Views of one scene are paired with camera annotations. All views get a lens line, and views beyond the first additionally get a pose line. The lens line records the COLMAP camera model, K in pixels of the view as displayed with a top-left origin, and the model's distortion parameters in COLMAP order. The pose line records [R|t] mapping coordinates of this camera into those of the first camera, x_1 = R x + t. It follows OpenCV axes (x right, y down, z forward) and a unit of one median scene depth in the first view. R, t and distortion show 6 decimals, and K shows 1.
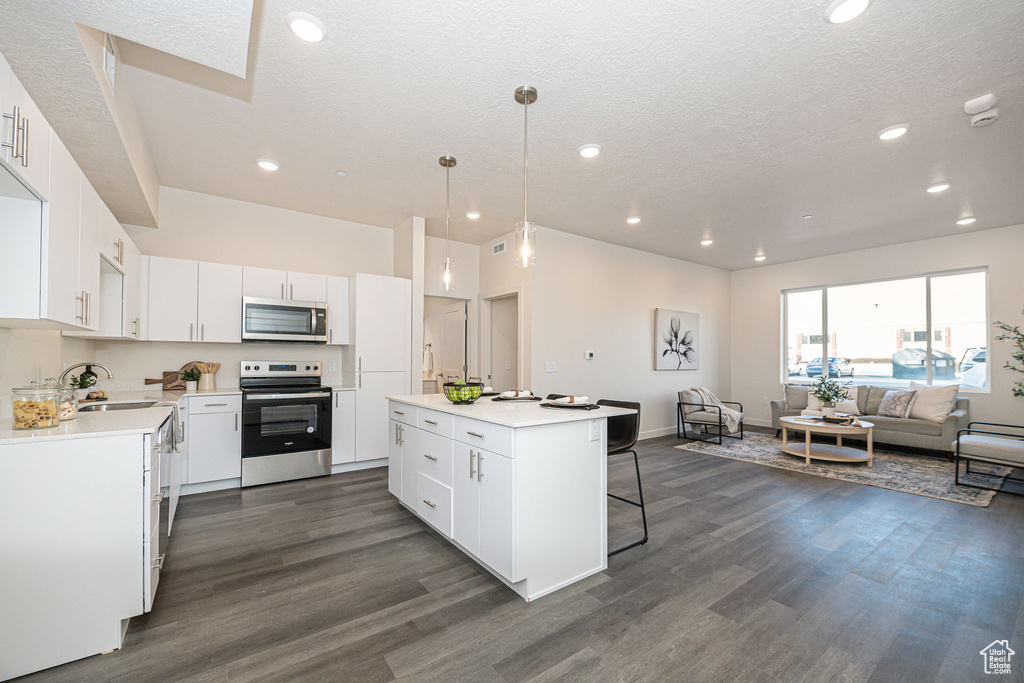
lens RADIAL K [[403.1, 0, 528.3], [0, 403.1, 355.0], [0, 0, 1]] dist [0.001208, -0.000712]
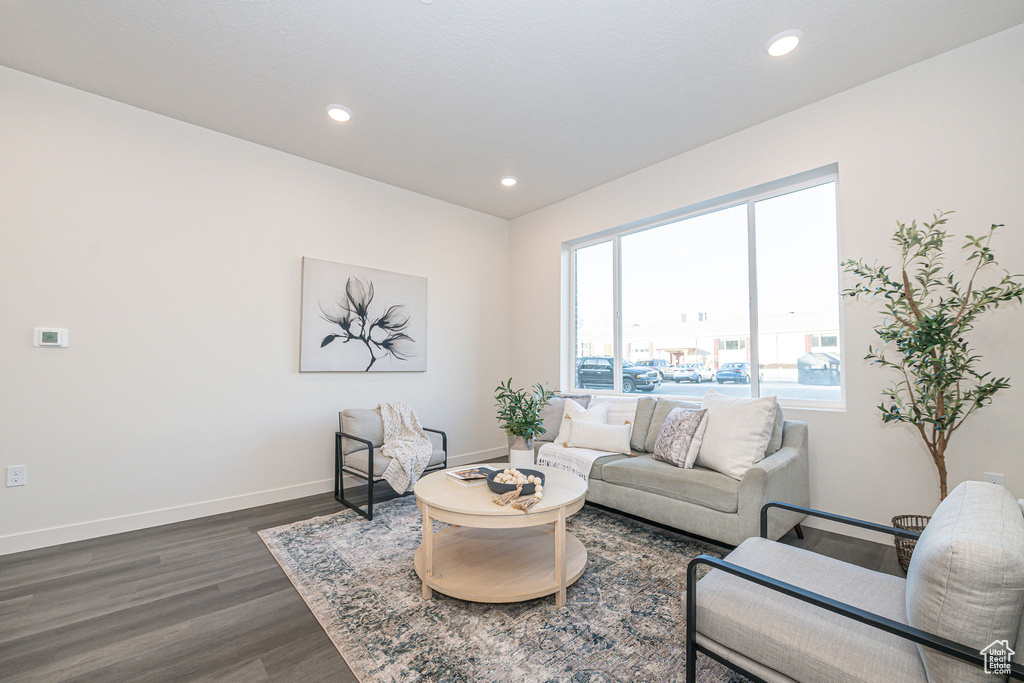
lens RADIAL K [[403.1, 0, 518.4], [0, 403.1, 349.6], [0, 0, 1]] dist [0.001208, -0.000712]
pose [[0.994848, 0.001766, 0.101358, 0.537999], [0.001596, 0.999452, -0.033078, 0.025718], [-0.101361, 0.033069, 0.994300, 0.421831]]
